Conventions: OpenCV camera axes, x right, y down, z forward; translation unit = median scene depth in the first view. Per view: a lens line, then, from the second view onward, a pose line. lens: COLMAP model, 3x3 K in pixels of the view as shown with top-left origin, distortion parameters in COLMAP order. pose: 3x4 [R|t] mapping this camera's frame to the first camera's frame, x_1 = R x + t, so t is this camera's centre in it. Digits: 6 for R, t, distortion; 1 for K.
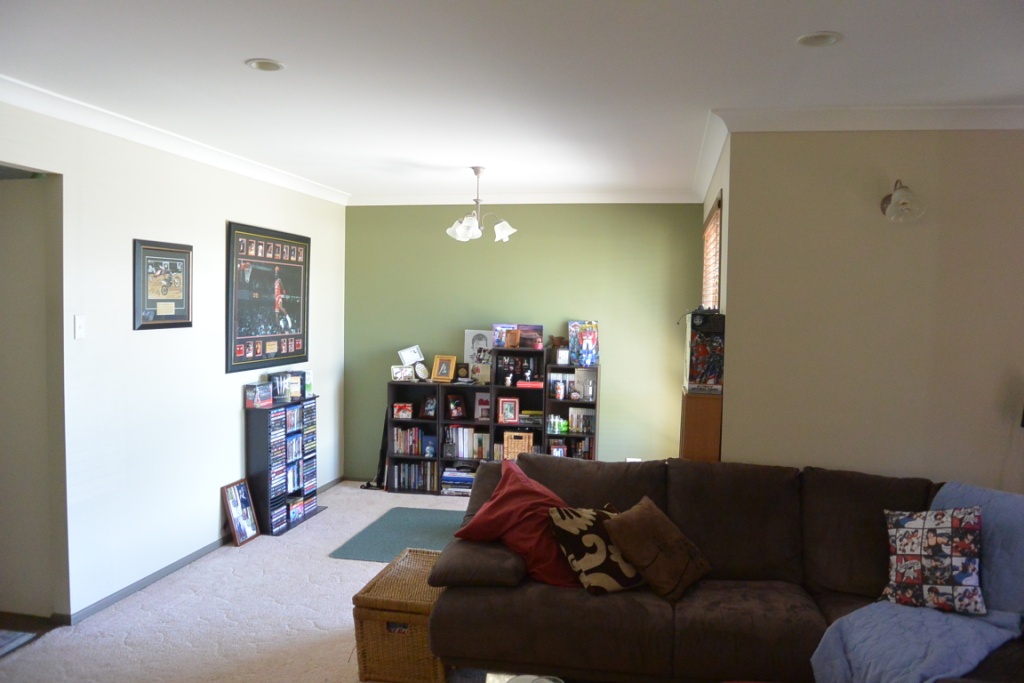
lens RADIAL K [[808.7, 0, 512.0], [0, 808.7, 341.5], [0, 0, 1]] dist [-0.053630, 0.007930]
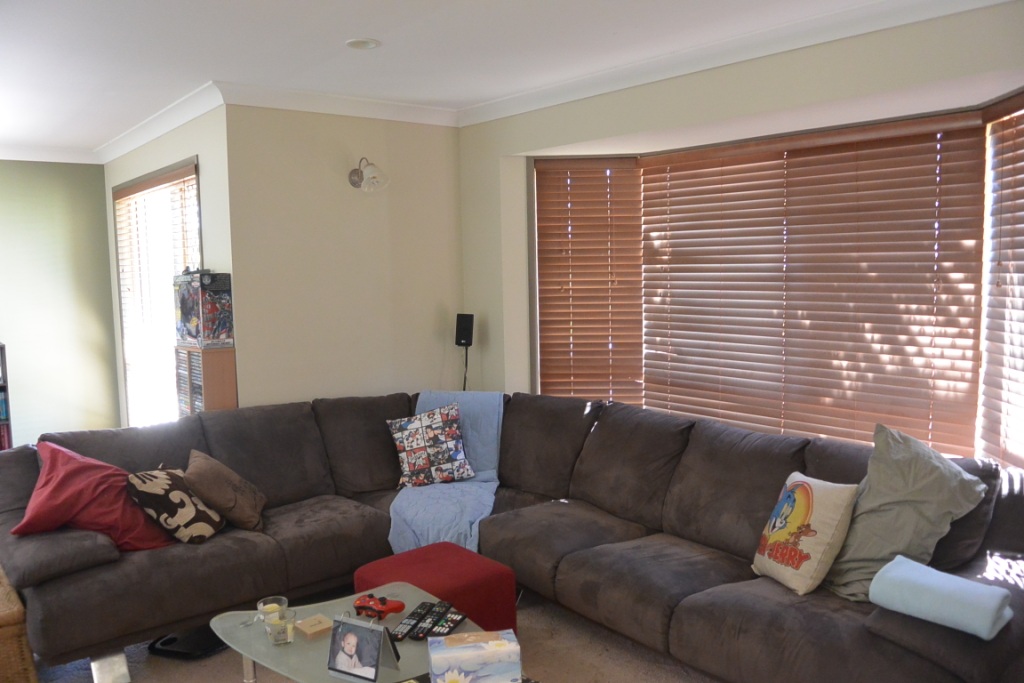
lens RADIAL K [[808.7, 0, 512.0], [0, 808.7, 341.5], [0, 0, 1]] dist [-0.053630, 0.007930]
pose [[0.647200, -0.102269, 0.755429, -0.385898], [0.069231, 0.994750, 0.075356, 0.003279], [-0.759170, 0.003529, 0.650883, 0.012844]]
